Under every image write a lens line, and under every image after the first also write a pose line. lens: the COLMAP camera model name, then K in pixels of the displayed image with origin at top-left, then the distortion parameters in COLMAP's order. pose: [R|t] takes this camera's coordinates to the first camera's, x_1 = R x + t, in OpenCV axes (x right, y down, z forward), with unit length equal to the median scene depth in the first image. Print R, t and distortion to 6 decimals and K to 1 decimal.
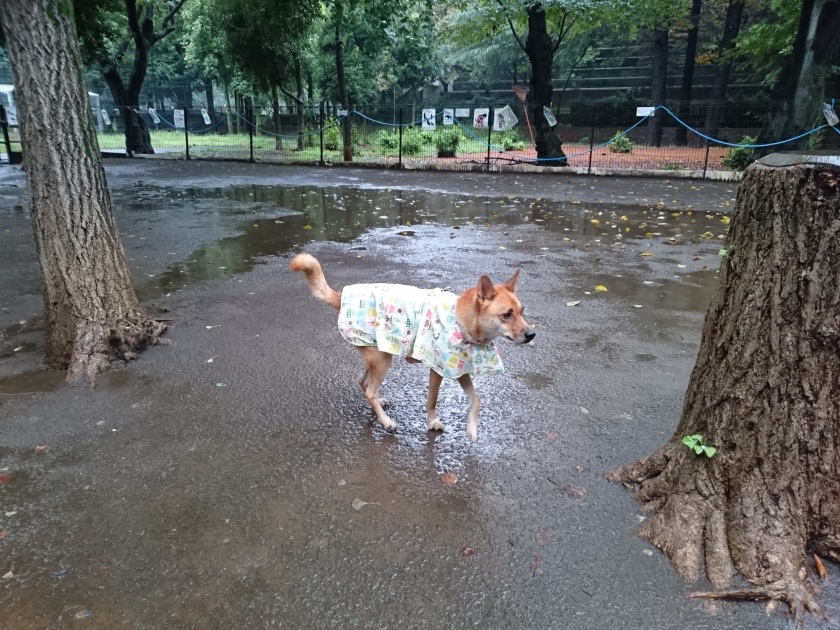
lens RADIAL K [[610.6, 0, 419.3], [0, 610.6, 316.5], [0, 0, 1]] dist [0.001868, -0.004637]
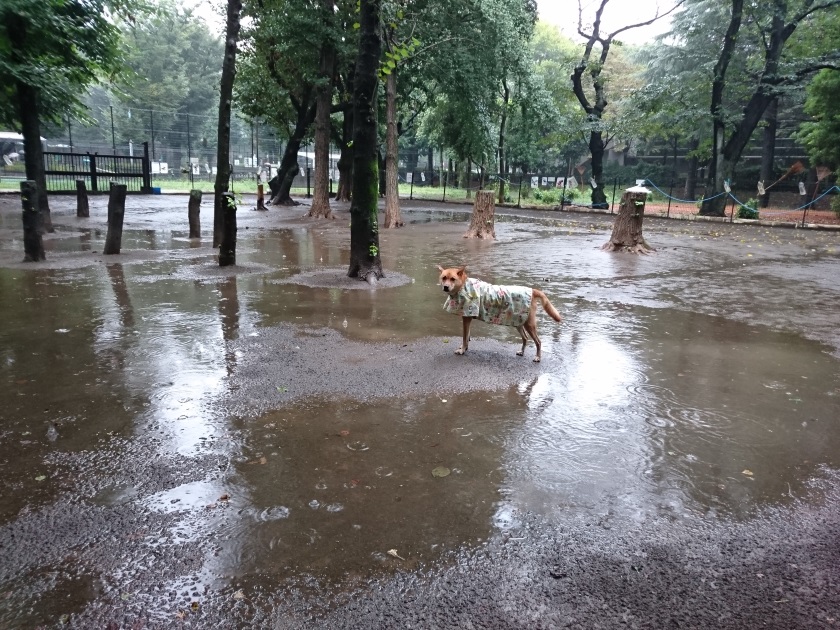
lens RADIAL K [[610.6, 0, 419.6], [0, 610.6, 314.1], [0, 0, 1]] dist [0.001868, -0.004637]
pose [[0.944238, 0.098121, -0.314303, 0.263274], [-0.125605, 0.989722, -0.068368, 0.212363], [0.304365, 0.104034, 0.946858, -0.712475]]
